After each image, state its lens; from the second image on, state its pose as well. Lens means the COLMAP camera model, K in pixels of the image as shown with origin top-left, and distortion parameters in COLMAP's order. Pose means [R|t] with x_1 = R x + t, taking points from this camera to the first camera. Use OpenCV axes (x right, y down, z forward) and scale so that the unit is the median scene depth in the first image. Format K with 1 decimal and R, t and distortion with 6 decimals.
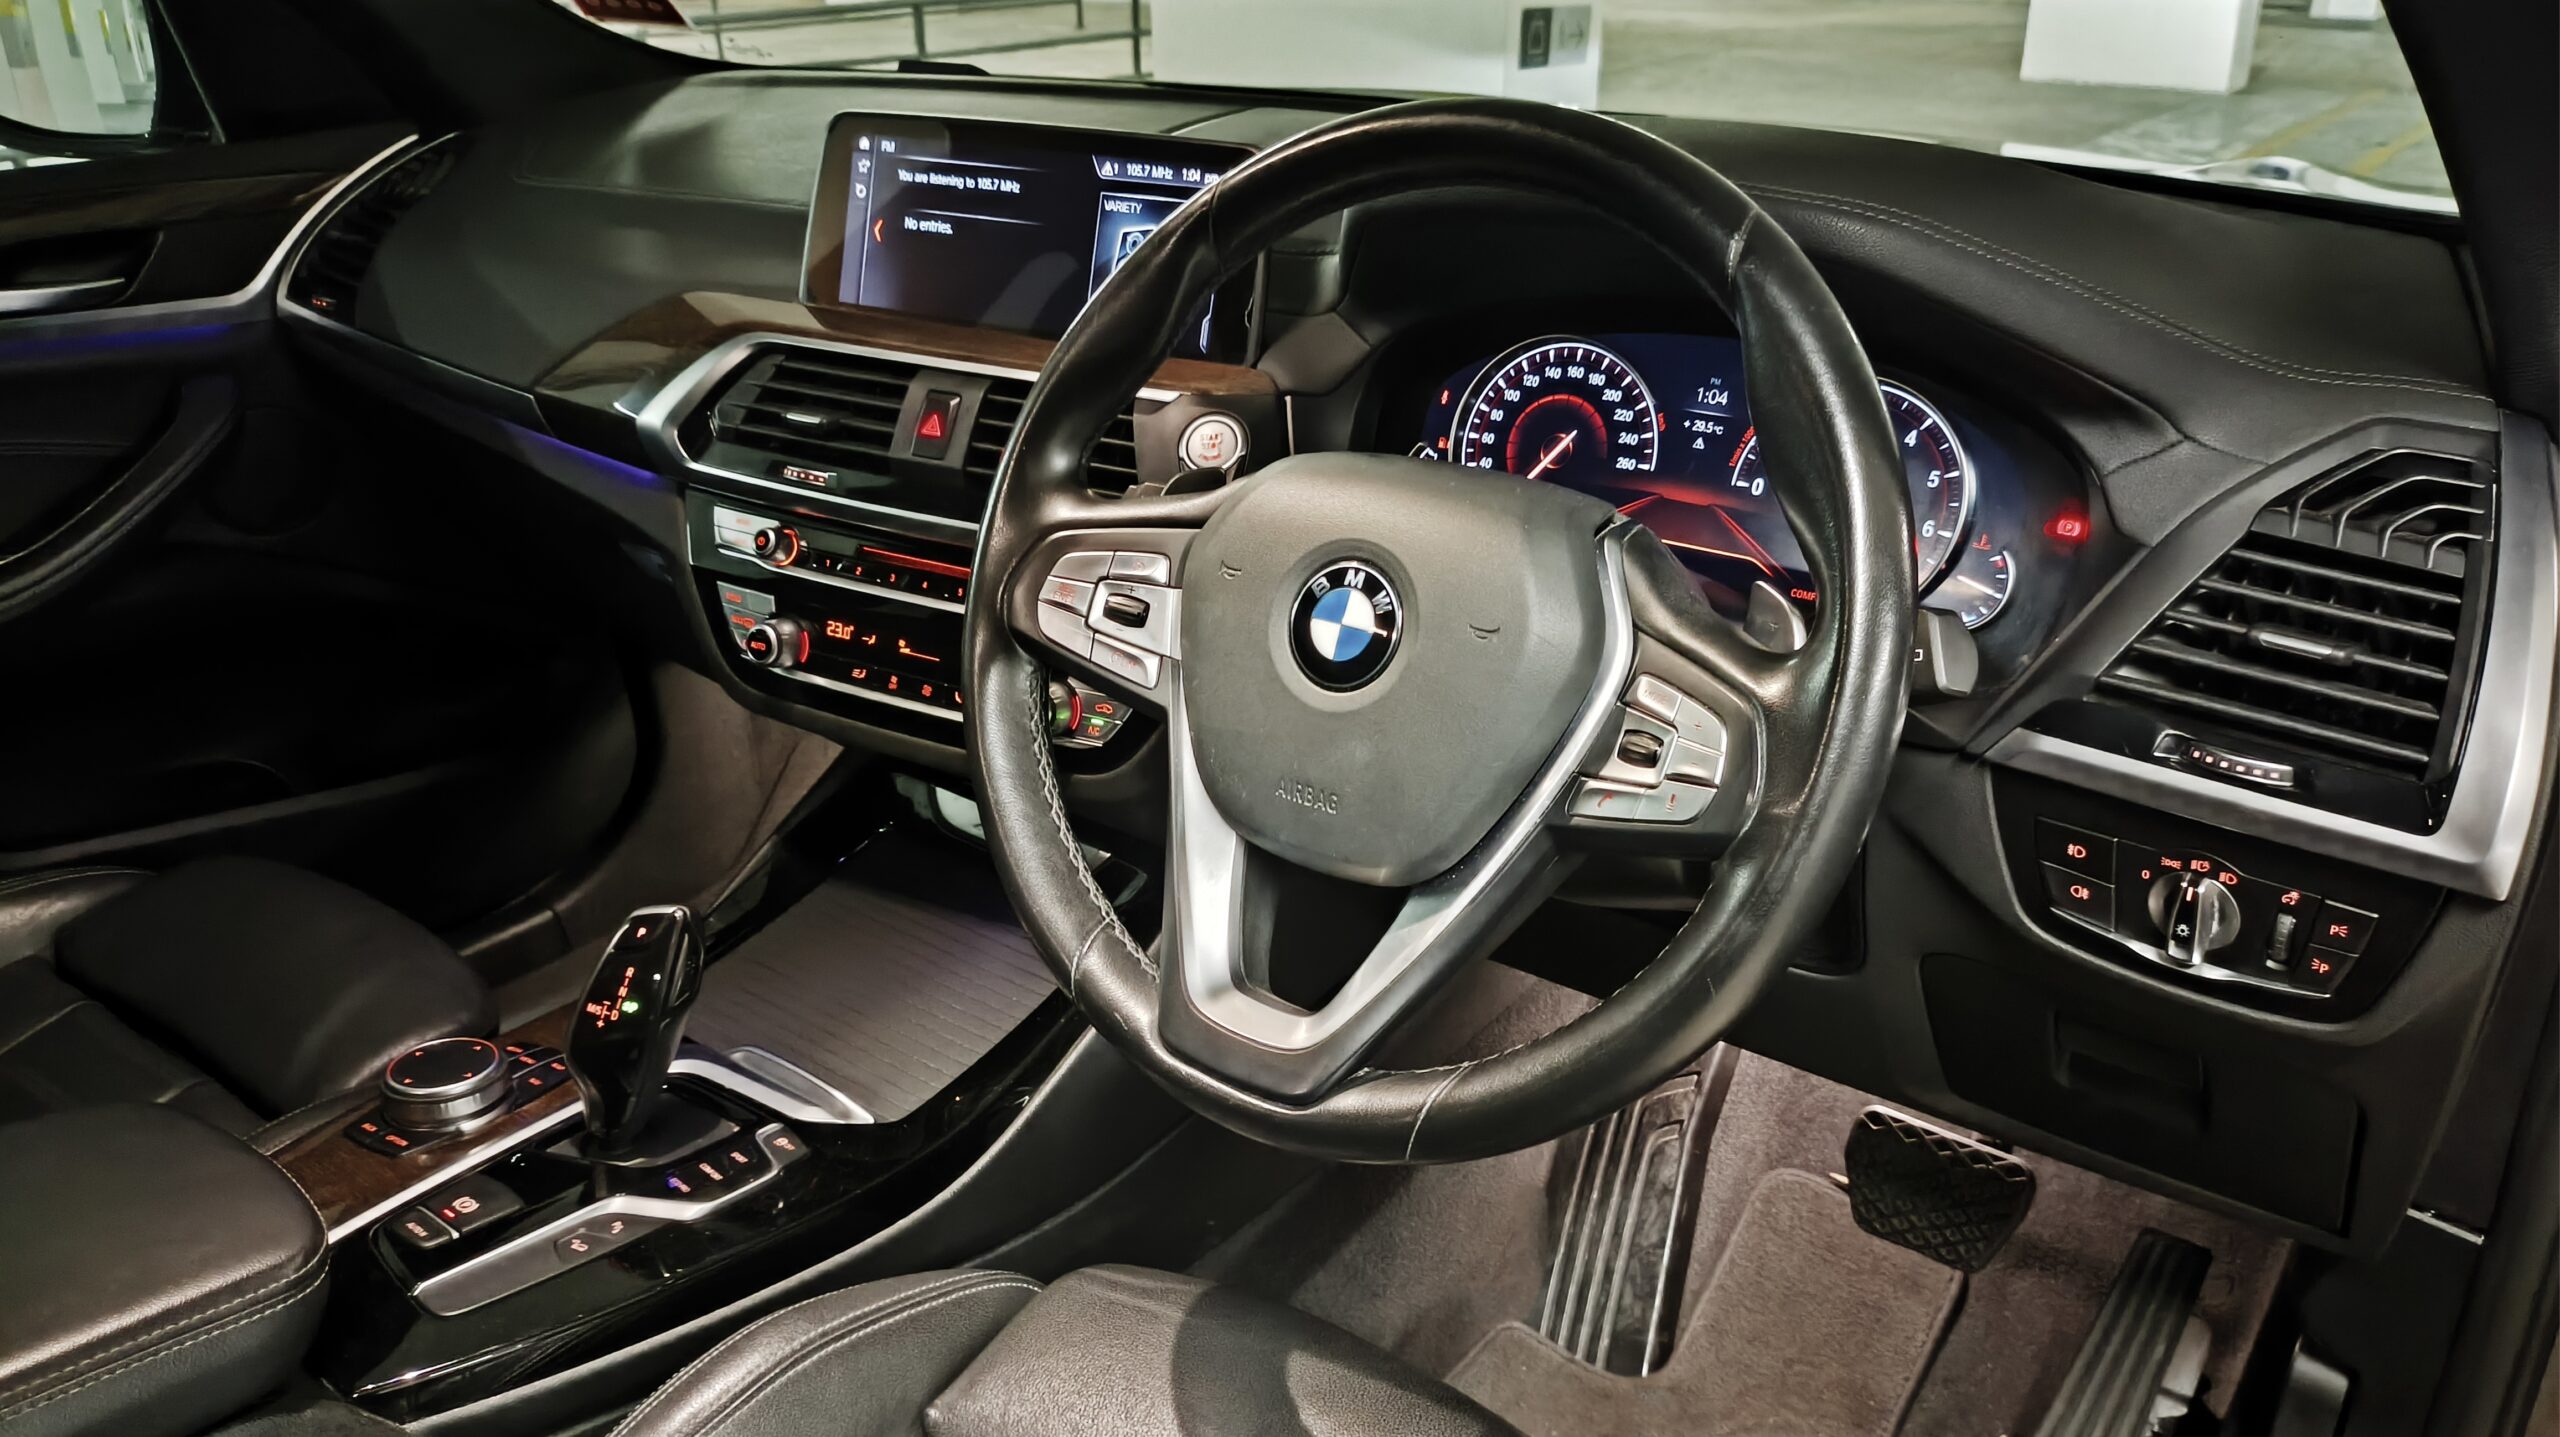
lens RADIAL K [[1820.0, 0, 1340.5], [0, 1820.0, 690.6], [0, 0, 1]] dist [0.001582, 0.003130]
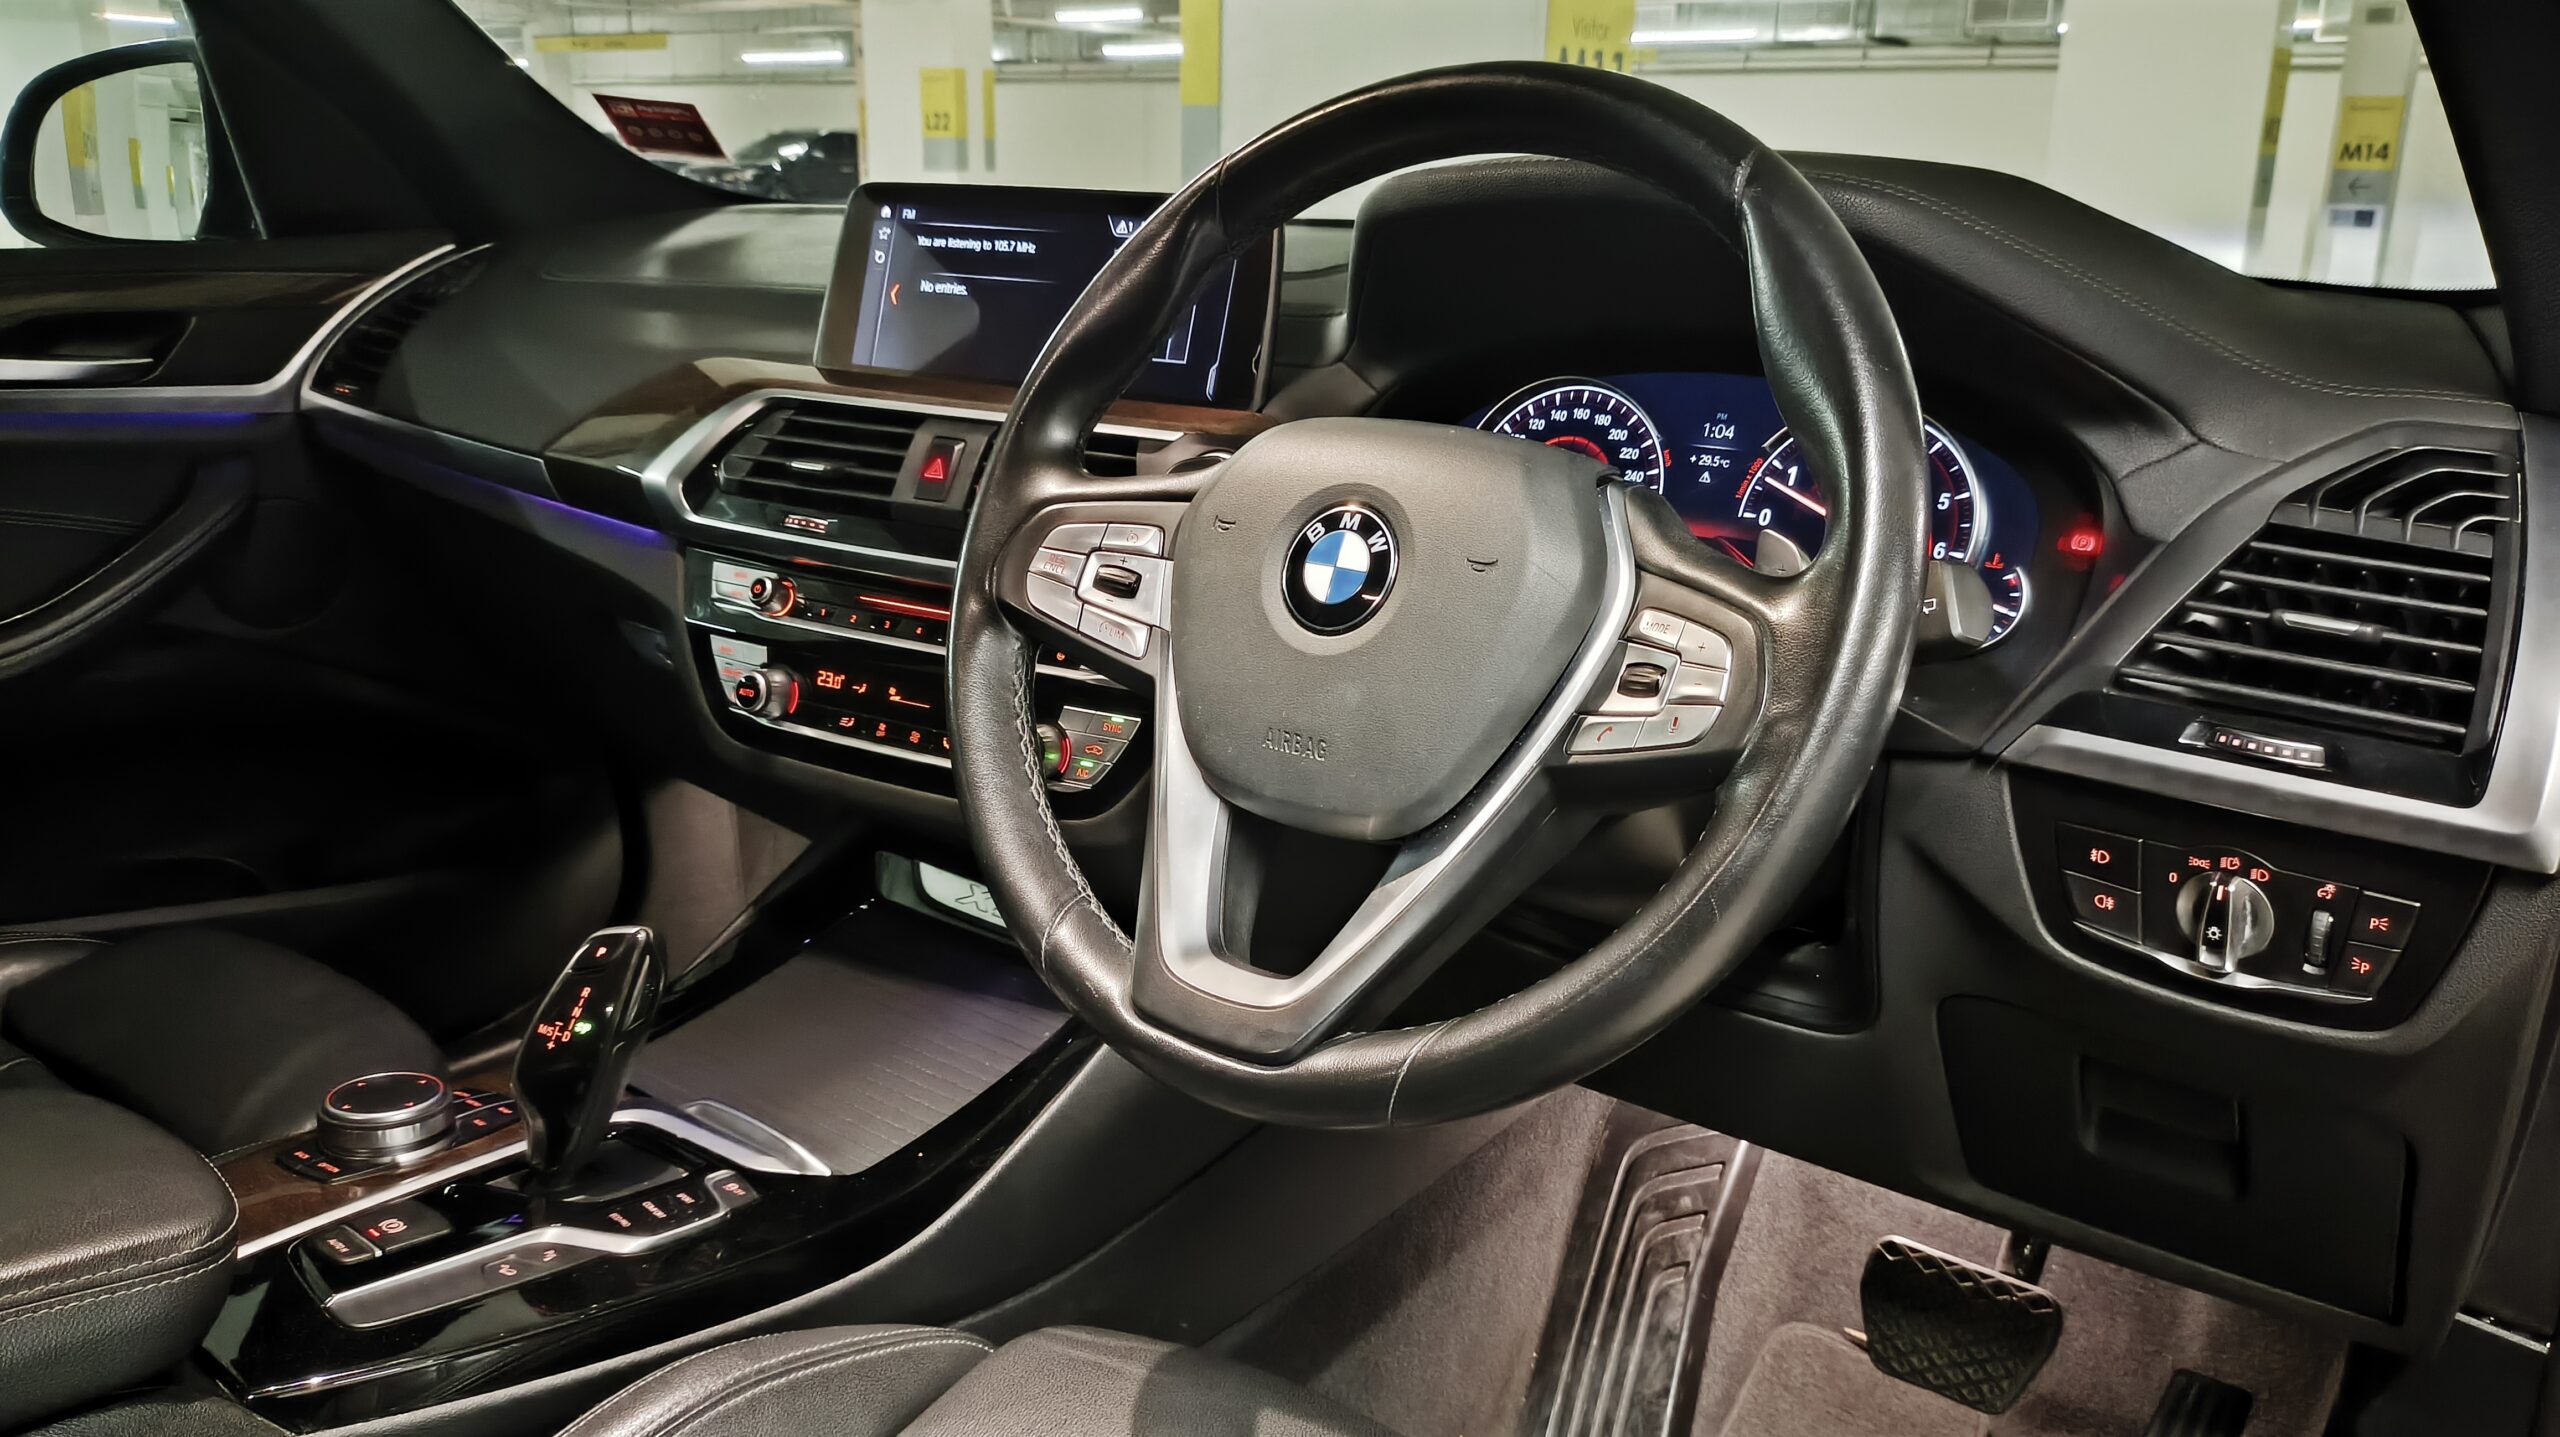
lens RADIAL K [[1822.7, 0, 1337.1], [0, 1822.7, 708.5], [0, 0, 1]] dist [0.004753, -0.009505]
pose [[0.999586, 0.027409, -0.008771, 0.008758], [-0.028316, 0.991139, -0.129777, 0.120085], [0.005136, 0.129972, 0.991504, 0.031978]]
